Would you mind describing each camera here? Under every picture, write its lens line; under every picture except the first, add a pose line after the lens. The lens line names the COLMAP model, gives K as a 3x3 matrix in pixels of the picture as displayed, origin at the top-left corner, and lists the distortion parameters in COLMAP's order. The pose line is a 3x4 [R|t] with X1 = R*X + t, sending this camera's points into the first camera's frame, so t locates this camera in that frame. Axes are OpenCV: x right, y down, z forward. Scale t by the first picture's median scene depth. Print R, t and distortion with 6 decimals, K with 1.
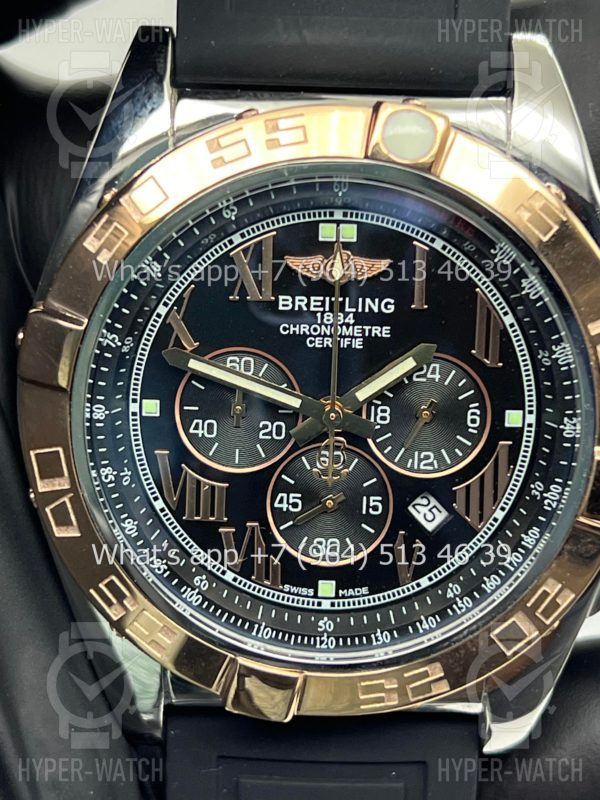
lens RADIAL K [[1934.0, 0, 293.2], [0, 1934.0, 396.2], [0, 0, 1]] dist [0.214420, 0.000000]
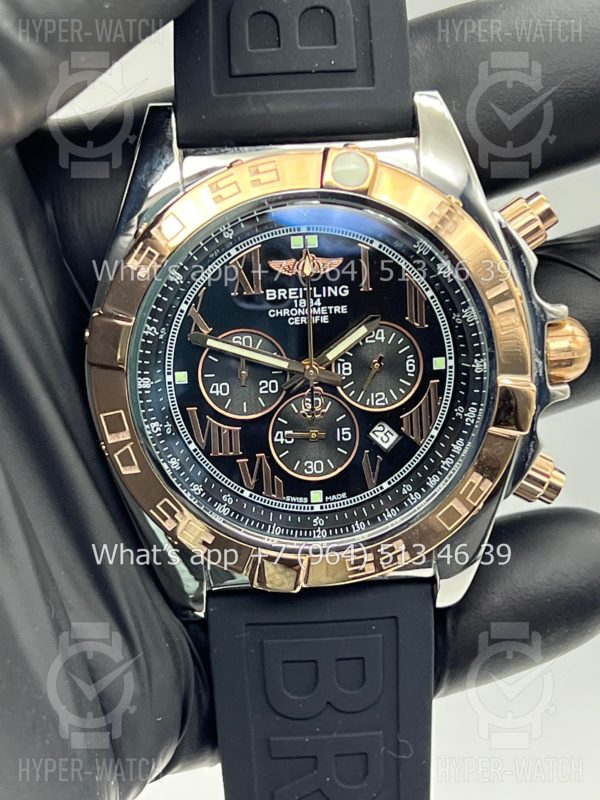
lens RADIAL K [[1934.0, 0, 294.8], [0, 1934.0, 405.5], [0, 0, 1]] dist [0.214420, 0.000000]
pose [[0.994902, -0.085491, 0.053486, -0.068880], [0.085556, 0.996333, 0.001064, 0.031807], [-0.053381, 0.003517, 0.998568, -0.402249]]
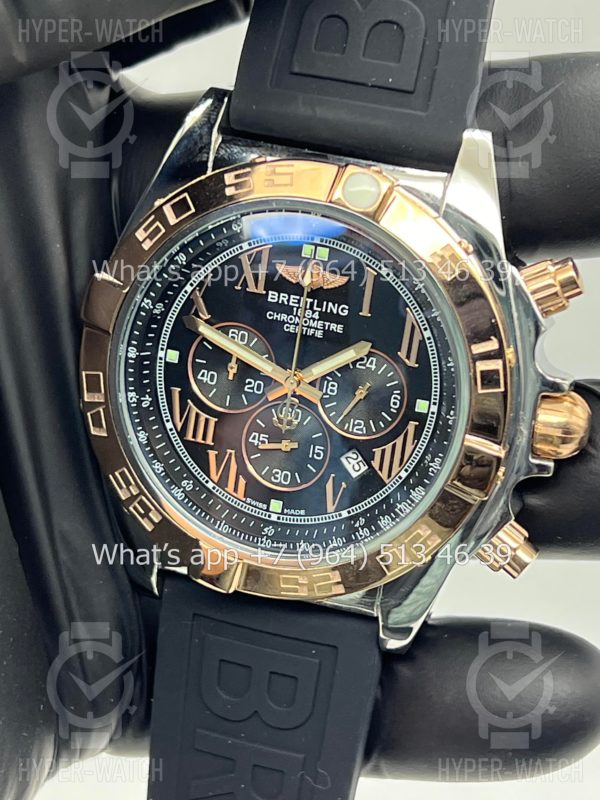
lens RADIAL K [[1934.0, 0, 296.0], [0, 1934.0, 404.5], [0, 0, 1]] dist [0.214420, 0.000000]
pose [[0.959099, 0.165071, -0.229960, 0.344335], [-0.164002, 0.986171, 0.023893, -0.007731], [0.230724, 0.014798, 0.972907, -0.349909]]
